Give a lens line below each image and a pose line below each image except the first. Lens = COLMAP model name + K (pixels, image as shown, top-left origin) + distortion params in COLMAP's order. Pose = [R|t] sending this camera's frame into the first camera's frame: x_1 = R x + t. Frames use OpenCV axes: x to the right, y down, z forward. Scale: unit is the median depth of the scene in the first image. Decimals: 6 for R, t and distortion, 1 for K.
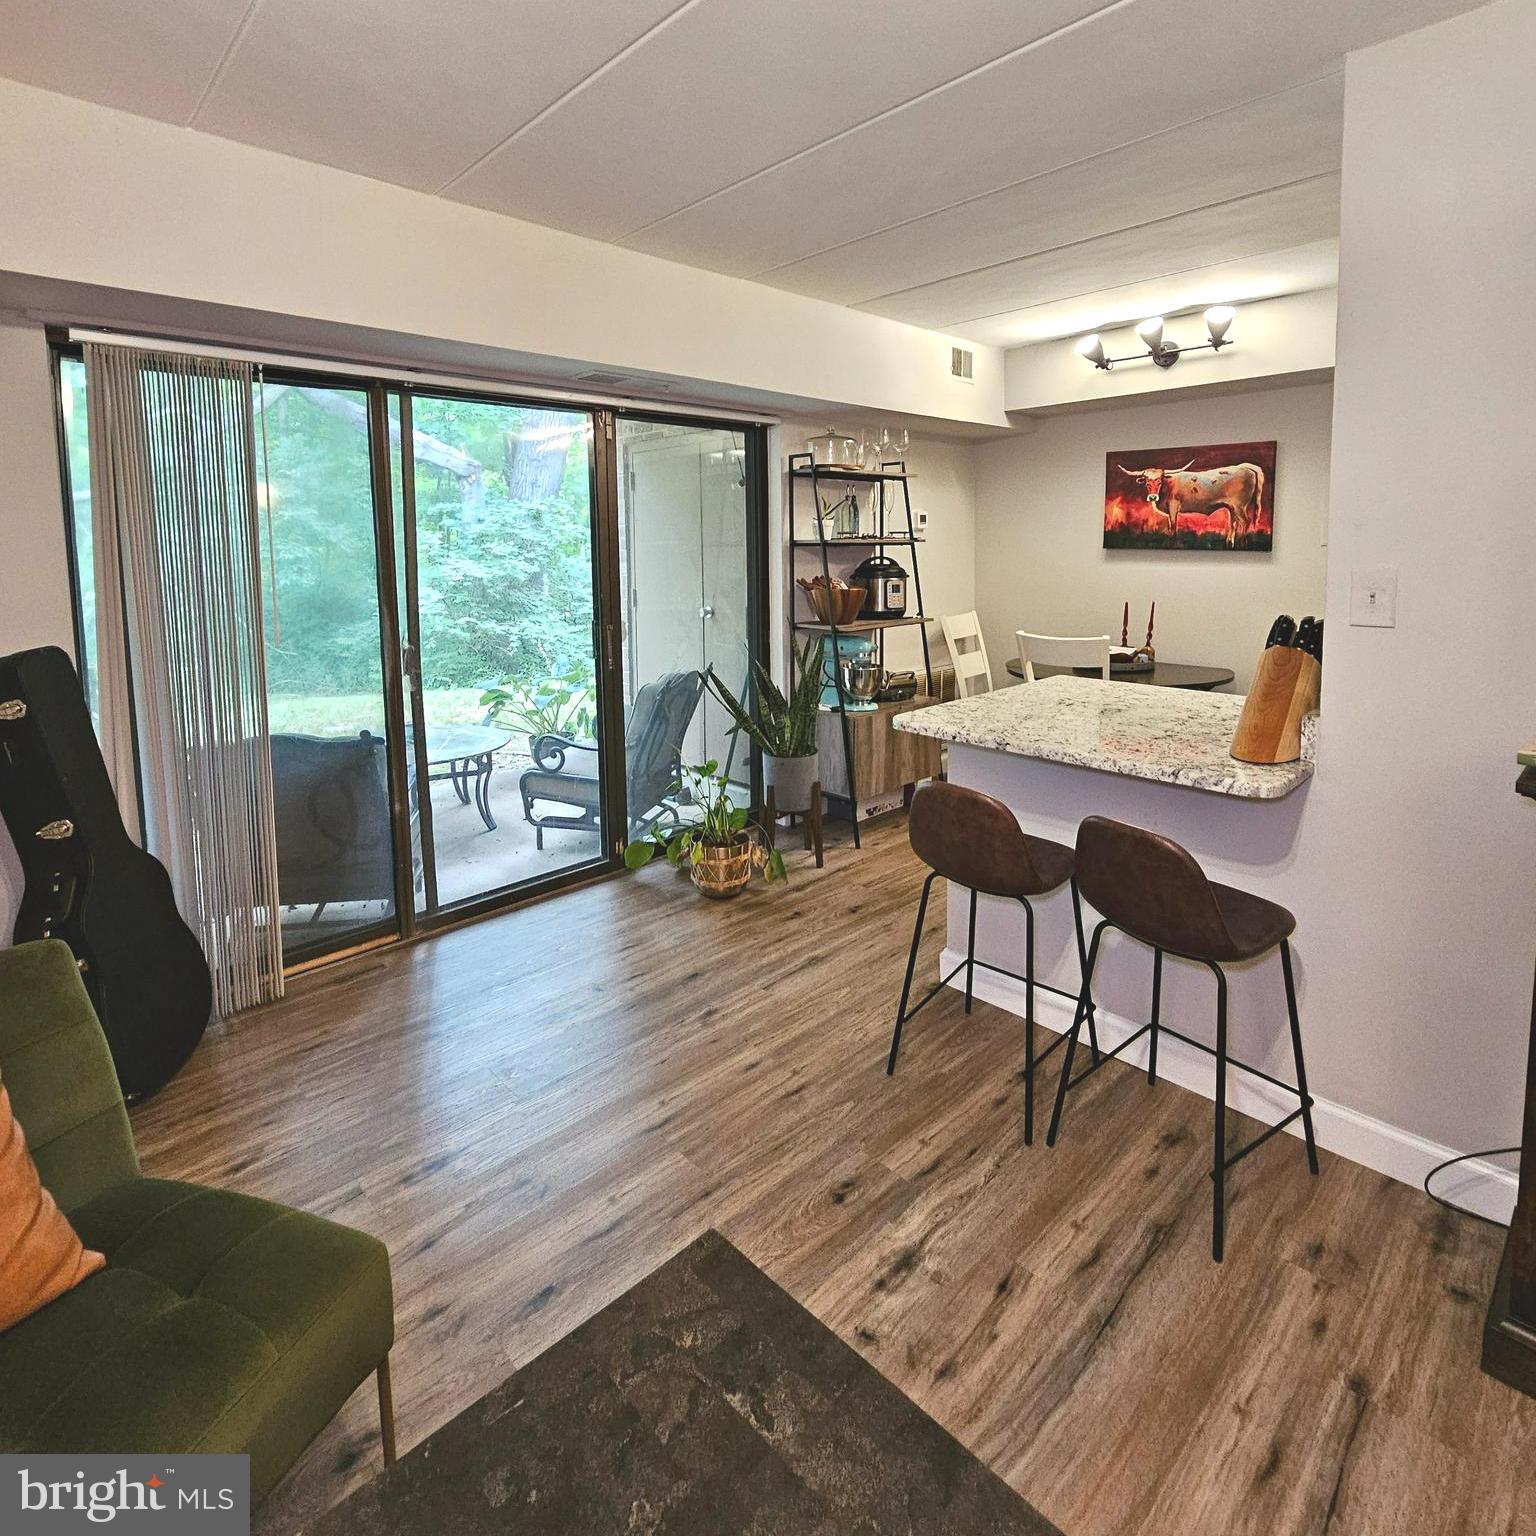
lens RADIAL K [[842.8, 0, 755.6], [0, 842.8, 616.2], [0, 0, 1]] dist [-0.002267, -0.000672]
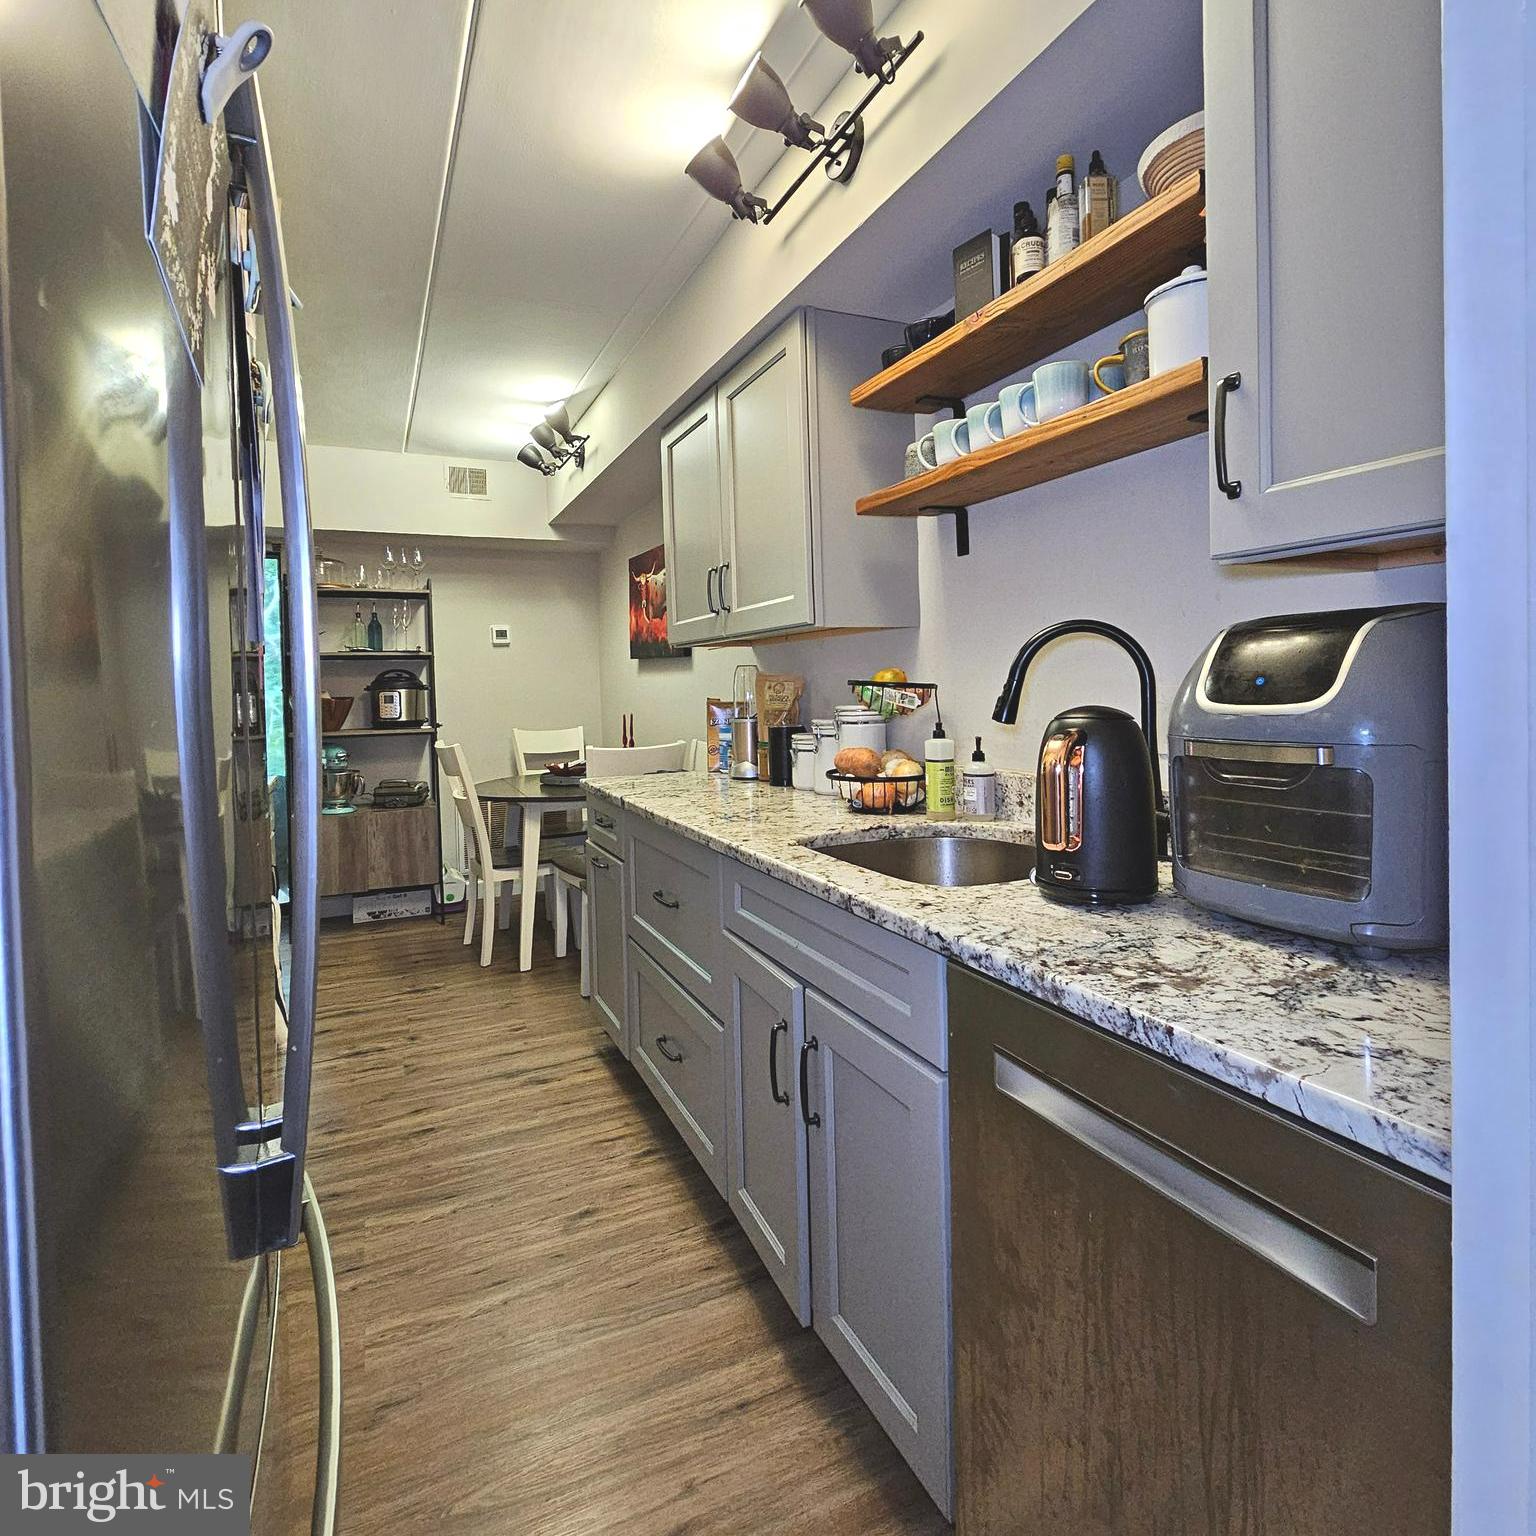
lens RADIAL K [[842.8, 0, 761.0], [0, 842.8, 704.5], [0, 0, 1]] dist [-0.002267, -0.000672]
pose [[0.949720, 0.001719, -0.313095, 0.945259], [-0.019927, 0.998290, -0.054962, 0.022539], [0.312465, 0.058437, 0.948130, 0.160050]]
